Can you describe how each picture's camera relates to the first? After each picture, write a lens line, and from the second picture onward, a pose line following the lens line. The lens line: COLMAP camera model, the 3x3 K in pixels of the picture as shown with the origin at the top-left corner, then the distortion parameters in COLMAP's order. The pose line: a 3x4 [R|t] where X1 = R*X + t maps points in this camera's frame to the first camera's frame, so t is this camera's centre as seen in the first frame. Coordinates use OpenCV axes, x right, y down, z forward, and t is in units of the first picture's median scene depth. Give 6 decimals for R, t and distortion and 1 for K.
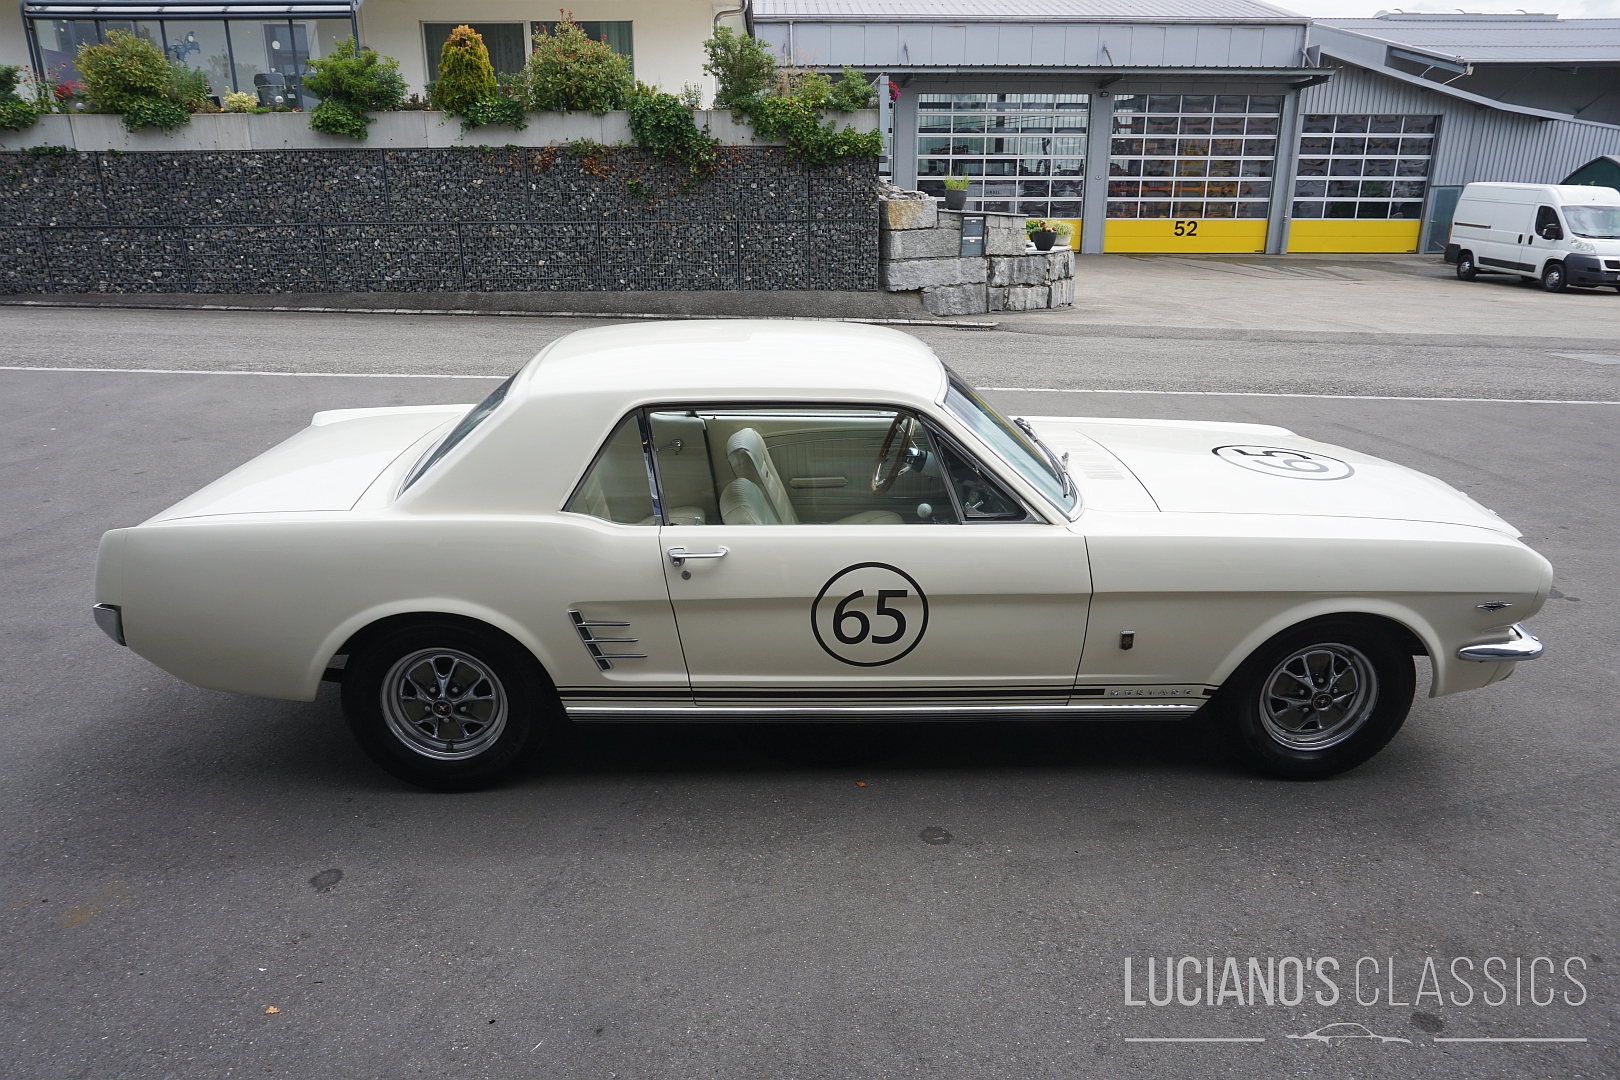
lens RADIAL K [[1087.4, 0, 813.3], [0, 1087.4, 535.8], [0, 0, 1]] dist [-0.041499, 0.029230]
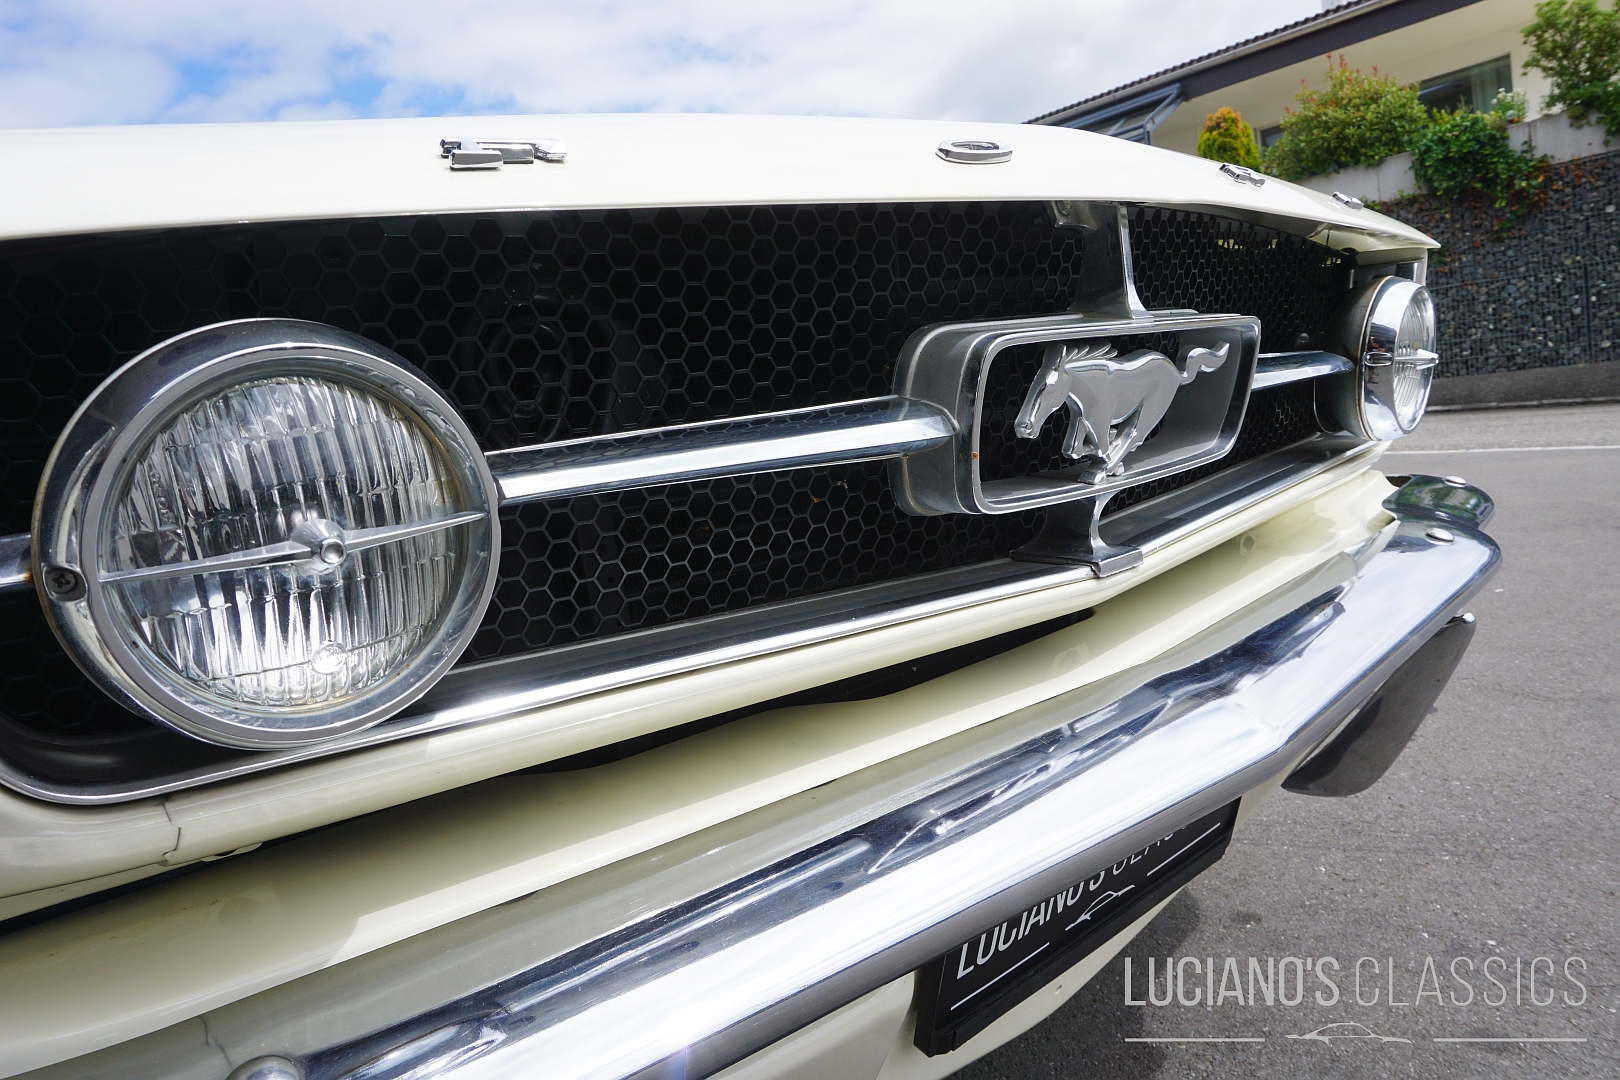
lens RADIAL K [[1087.4, 0, 809.8], [0, 1087.4, 528.7], [0, 0, 1]] dist [-0.041499, 0.029230]
pose [[0.608774, 0.001389, -0.793342, 0.172914], [-0.127388, 0.987194, -0.096023, 0.004264], [0.783049, 0.159519, 0.601155, 0.232263]]
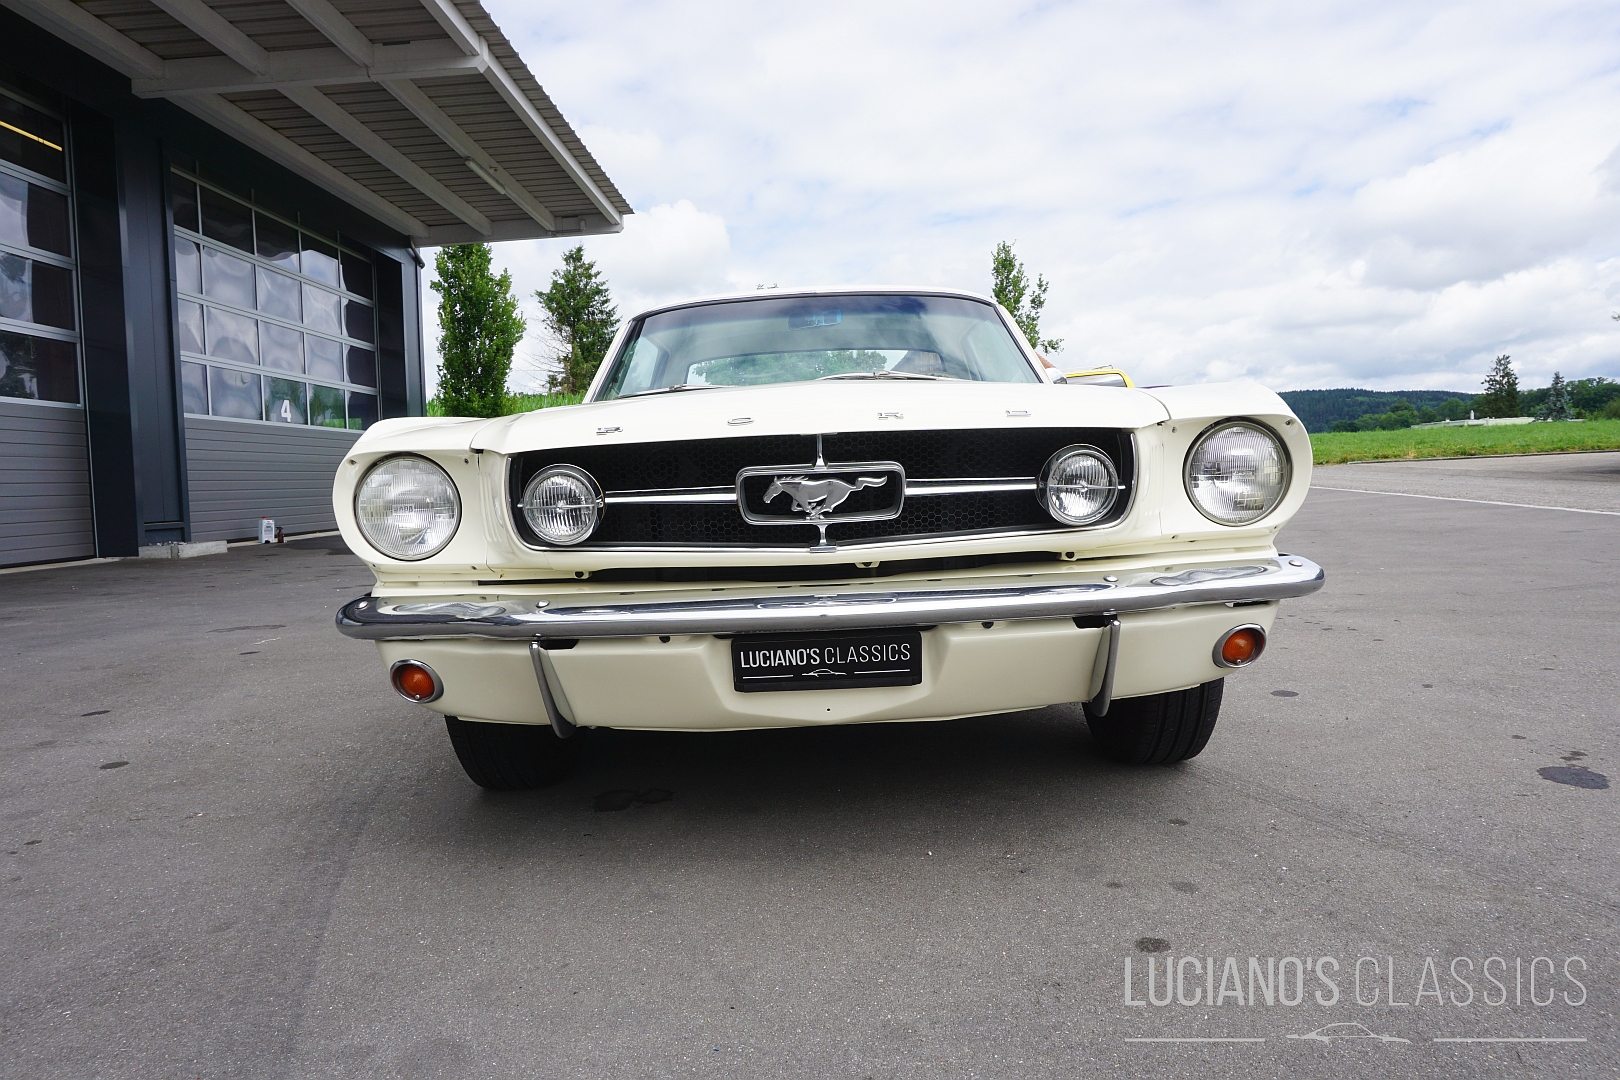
lens RADIAL K [[1087.4, 0, 808.1], [0, 1087.4, 539.3], [0, 0, 1]] dist [-0.041499, 0.029230]
pose [[-0.058615, 0.059283, -0.996519, 0.258506], [-0.282103, 0.956565, 0.073499, -0.008062], [0.957592, 0.285429, -0.039345, 0.265943]]
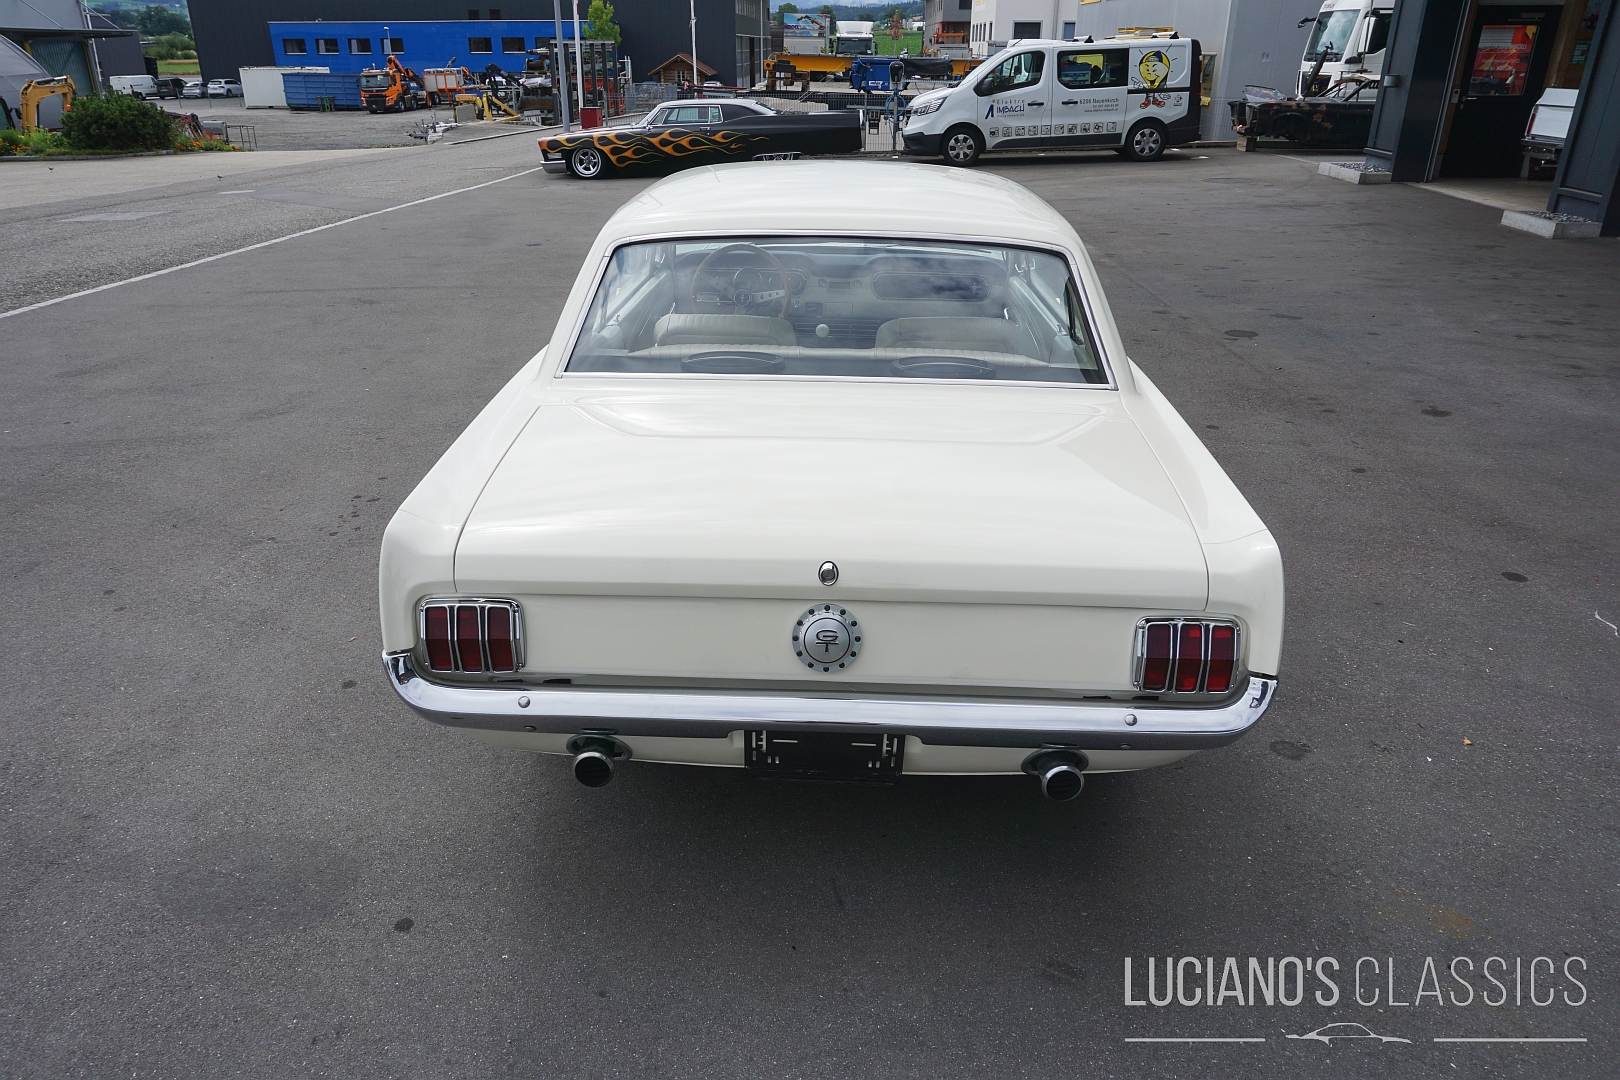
lens RADIAL K [[1087.4, 0, 808.7], [0, 1087.4, 532.1], [0, 0, 1]] dist [-0.041499, 0.029230]
pose [[0.086166, -0.410054, 0.907982, -0.241587], [0.312520, 0.876496, 0.366177, -0.062608], [-0.945995, 0.252210, 0.203674, 0.219618]]
